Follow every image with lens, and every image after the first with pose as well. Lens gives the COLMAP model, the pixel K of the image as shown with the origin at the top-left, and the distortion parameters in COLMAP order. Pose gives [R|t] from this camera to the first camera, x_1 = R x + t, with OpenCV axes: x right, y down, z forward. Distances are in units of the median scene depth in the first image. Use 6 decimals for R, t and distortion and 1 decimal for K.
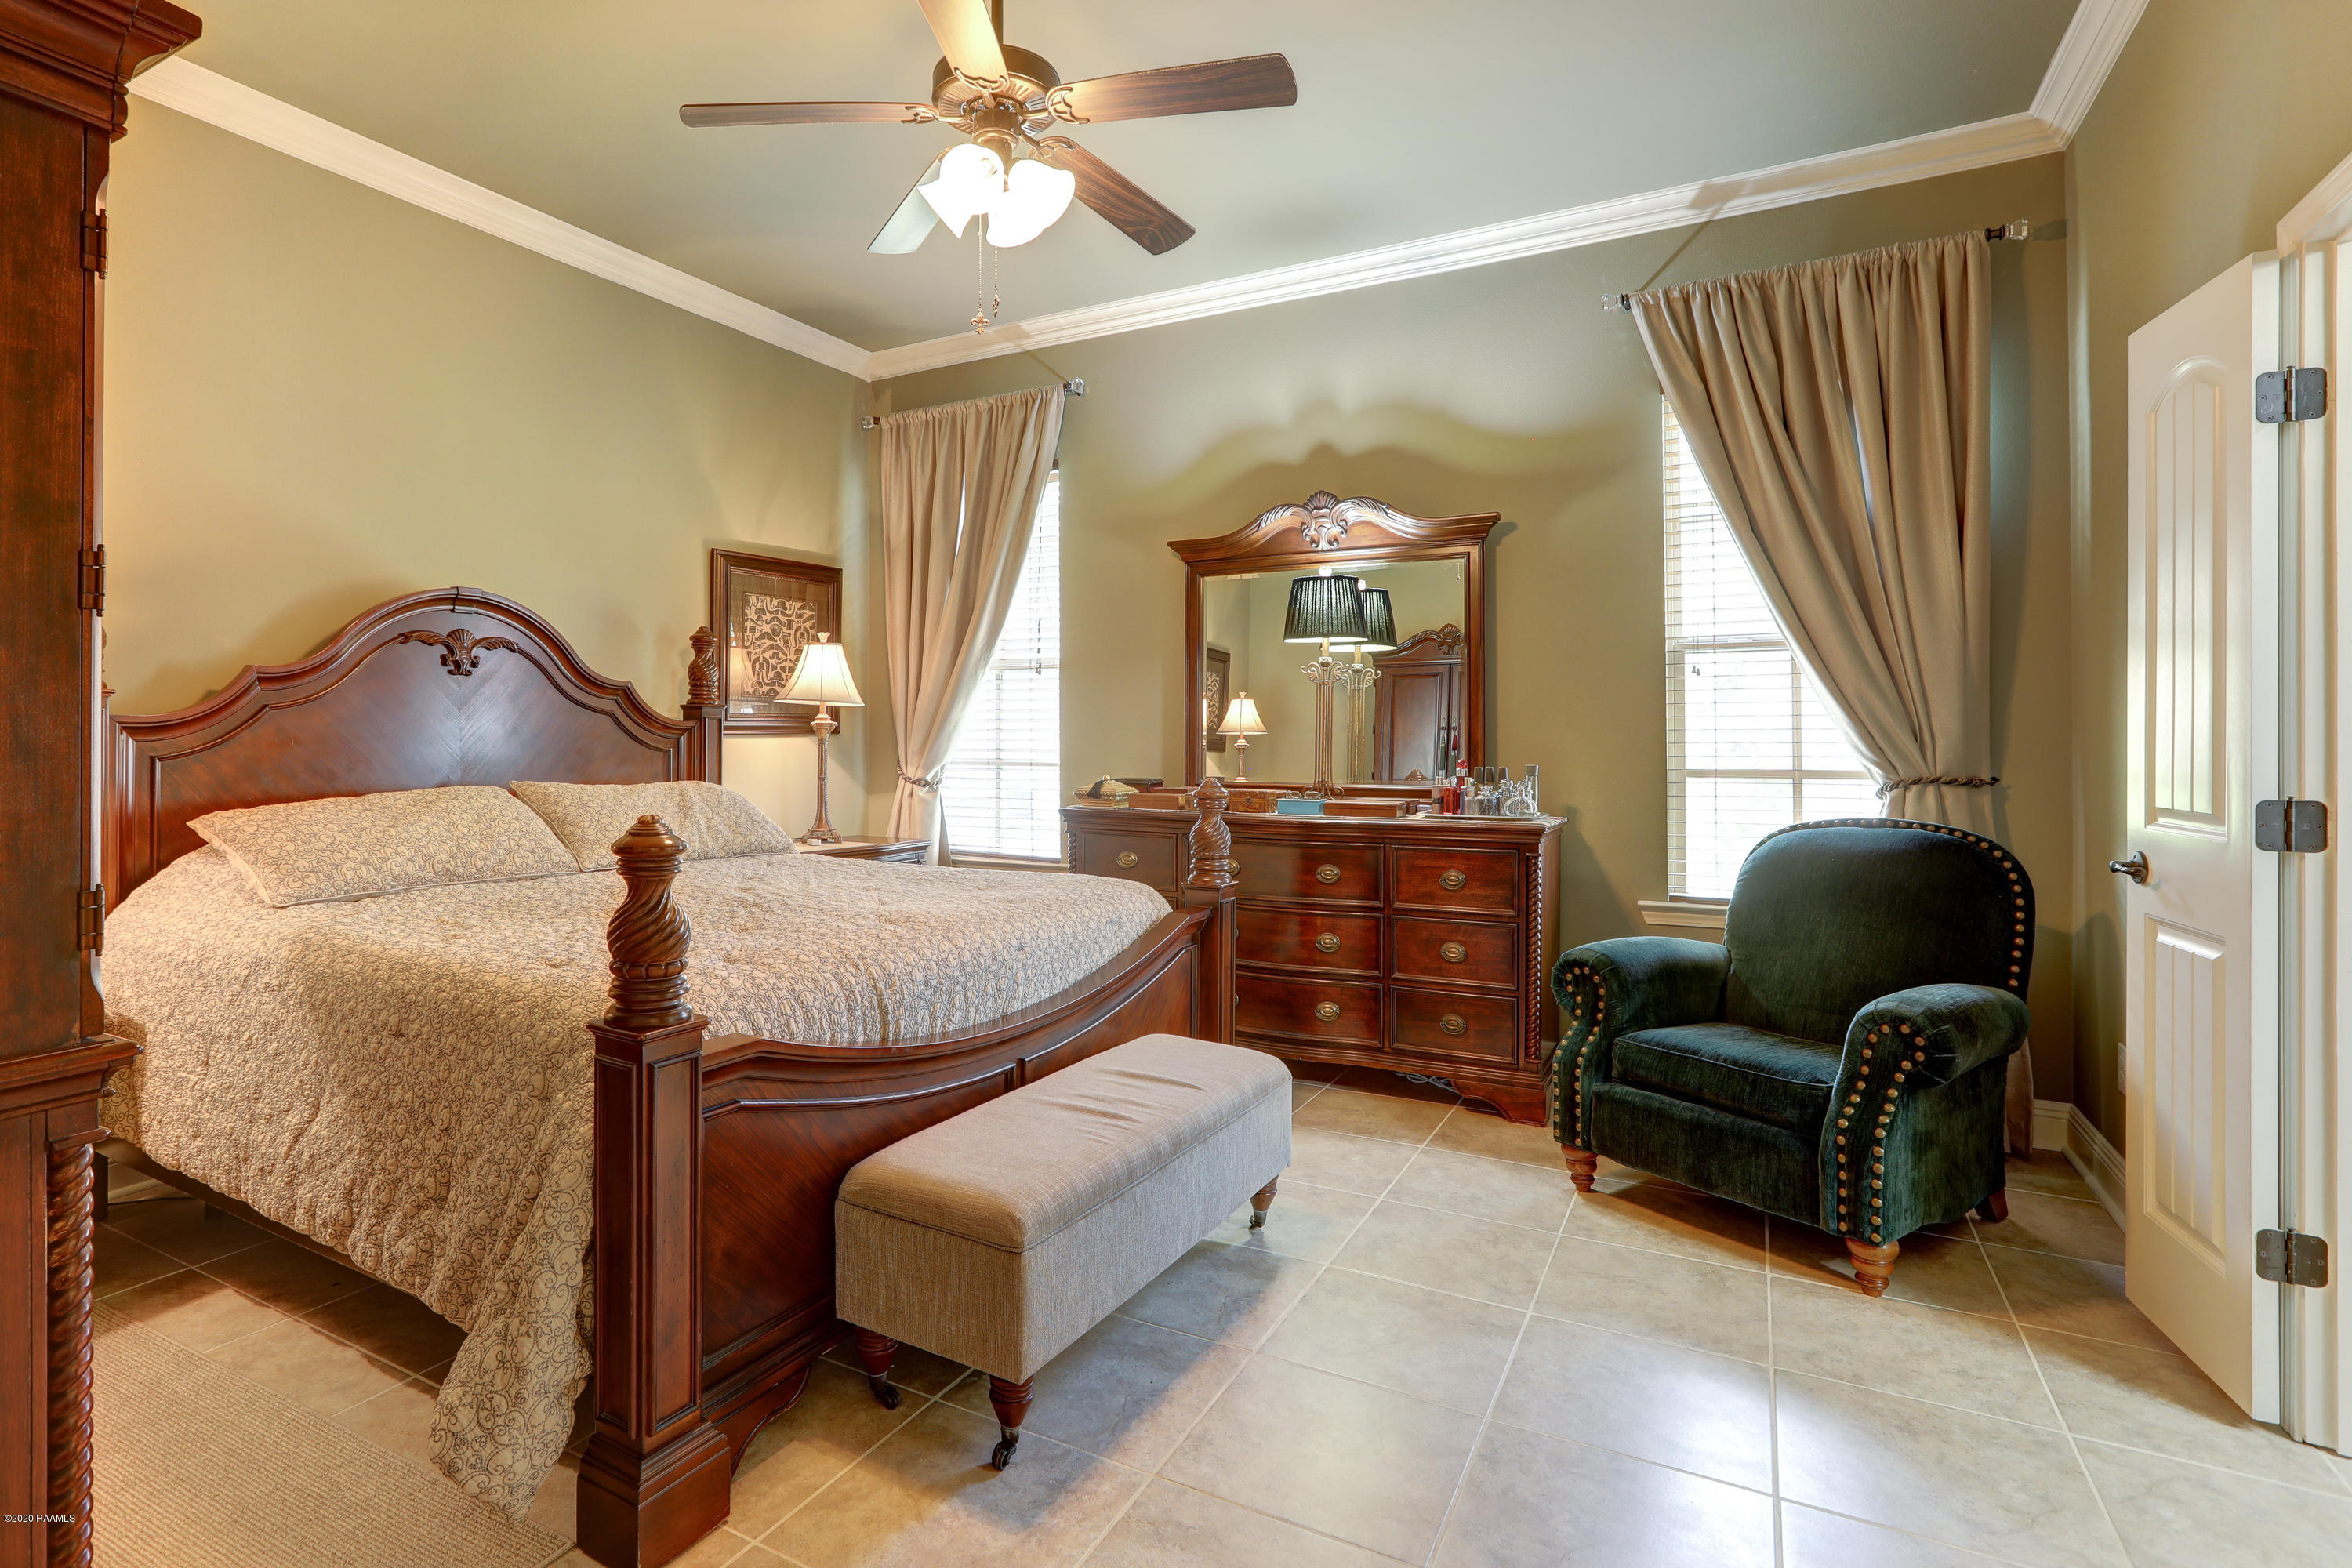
lens RADIAL K [[1184.0, 0, 1092.7], [0, 1184.0, 729.7], [0, 0, 1]] dist [-0.019260, 0.016125]
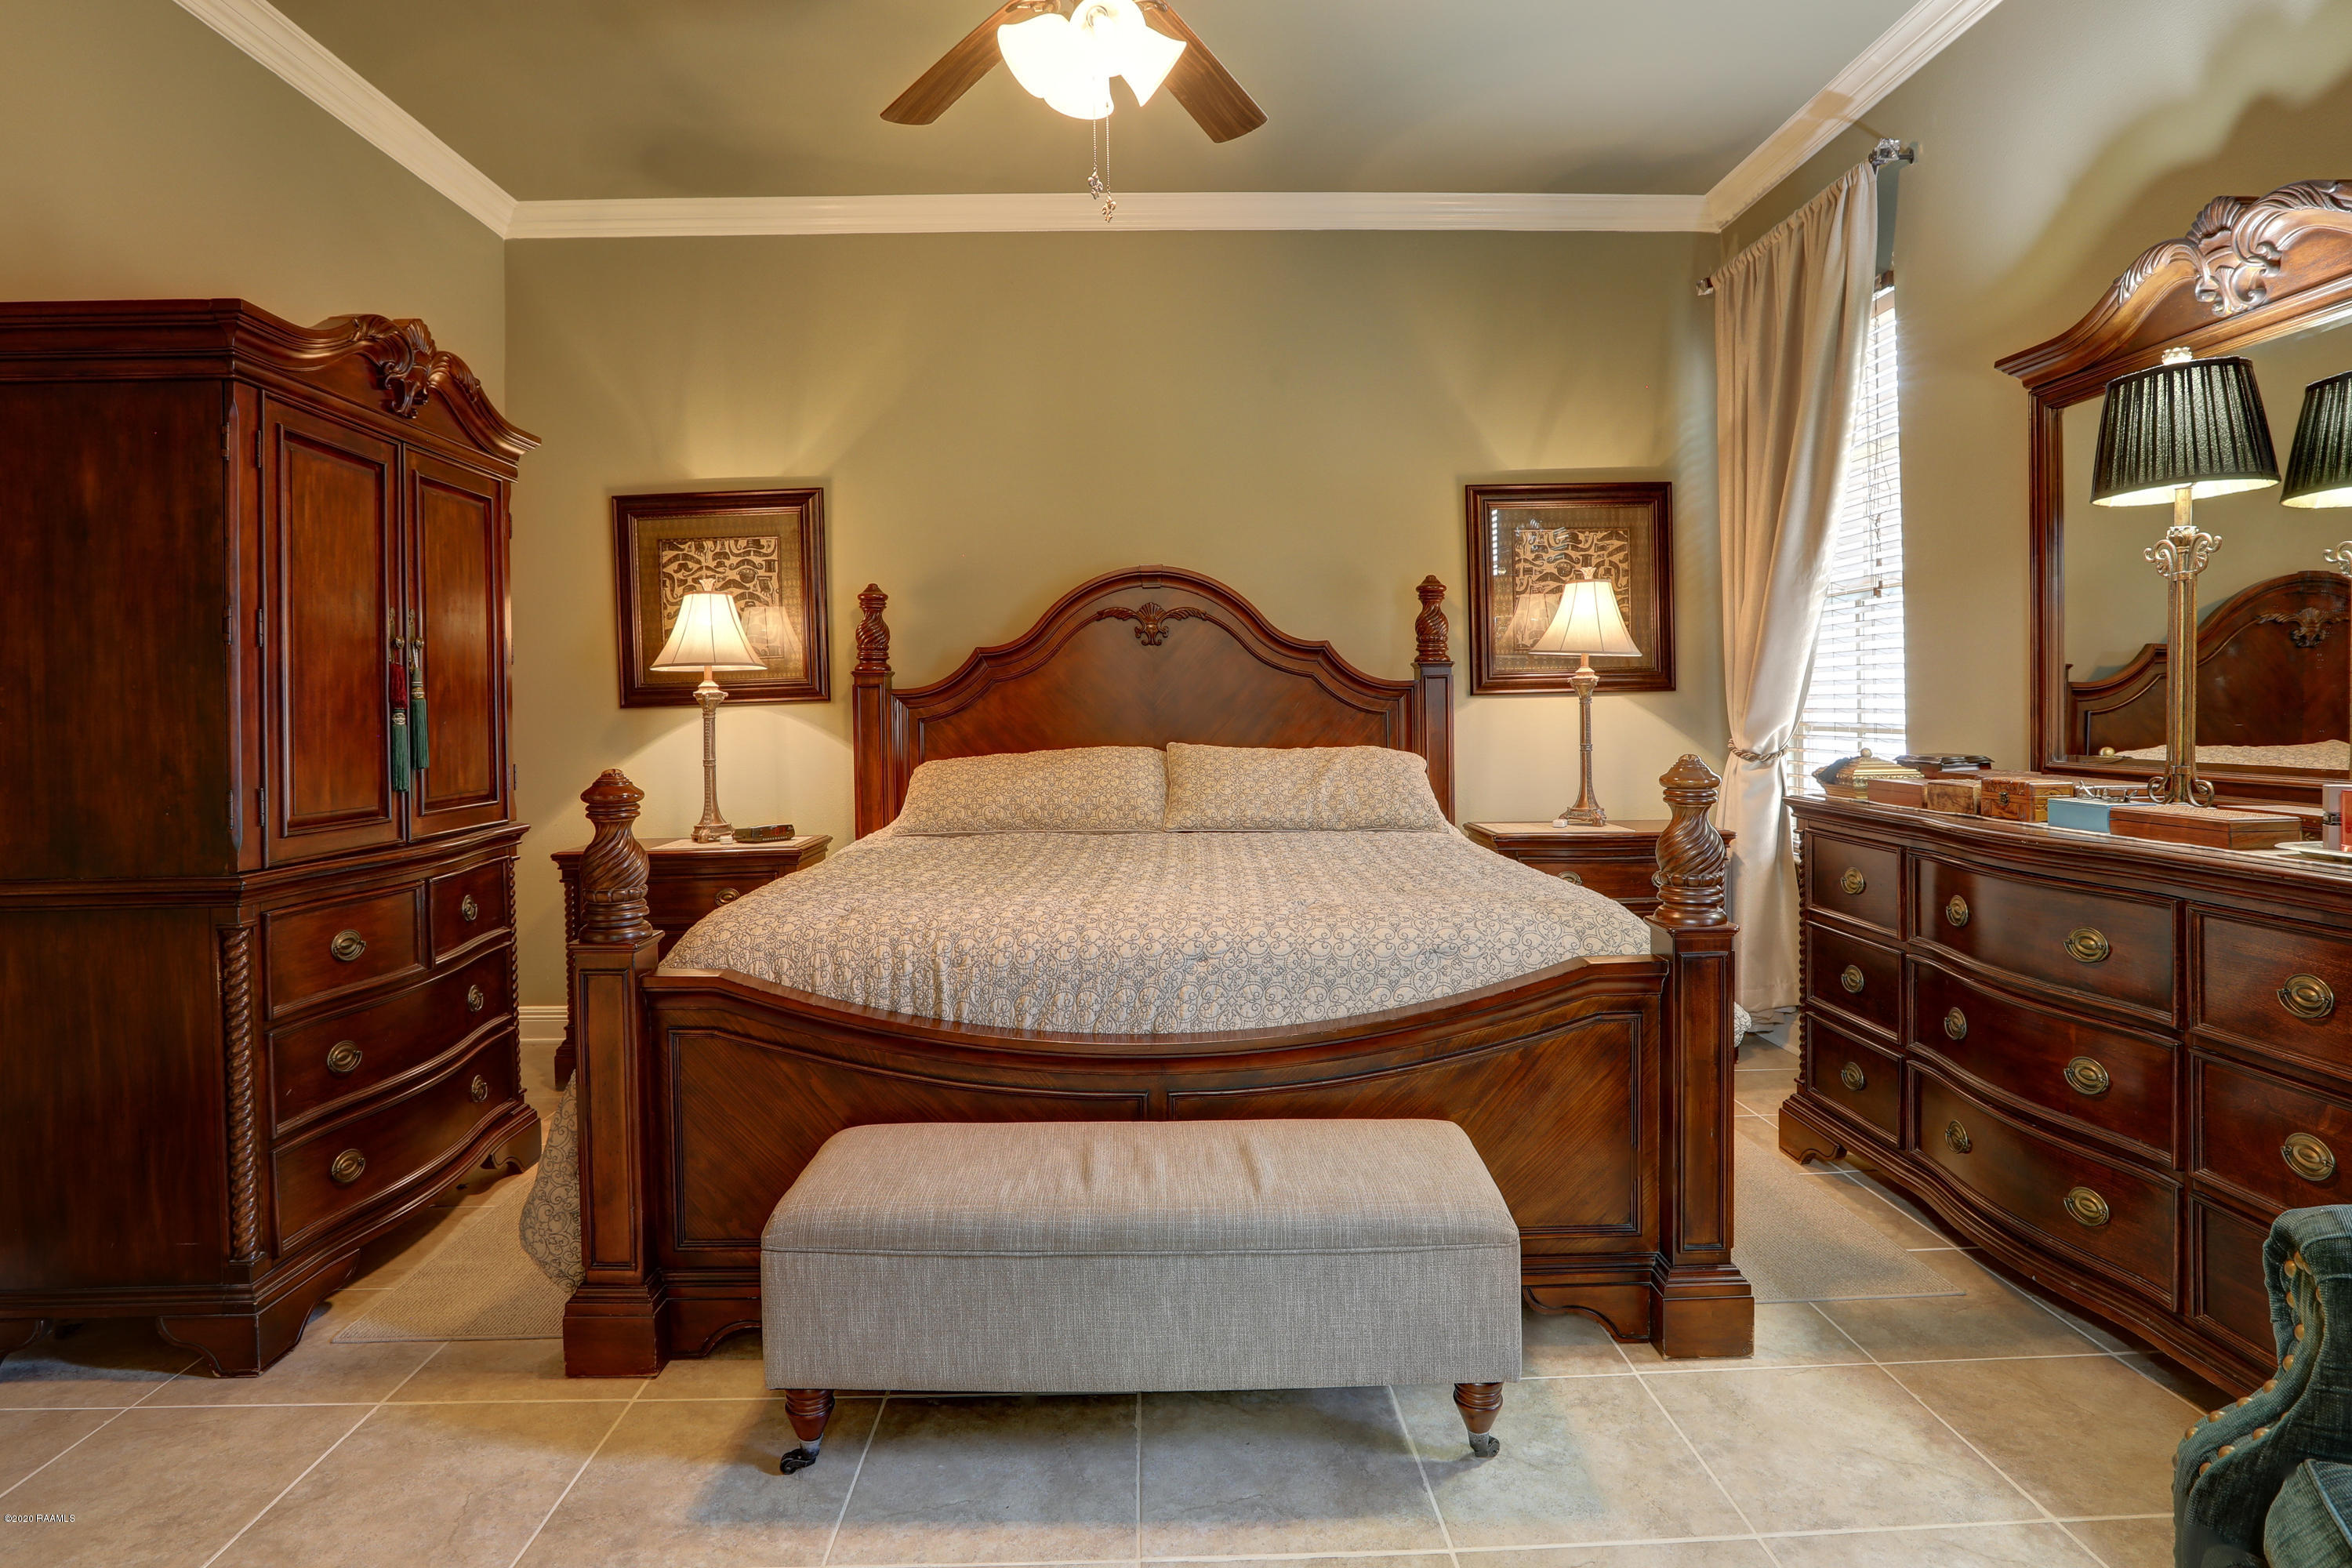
lens RADIAL K [[1291.8, 0, 1154.8], [0, 1291.8, 700.2], [0, 0, 1]] dist [-0.028235, 0.007341]
pose [[0.512250, -0.010852, -0.858768, 0.495603], [0.018816, 0.999822, -0.001411, 0.006145], [0.858630, -0.015436, 0.512363, 0.378698]]
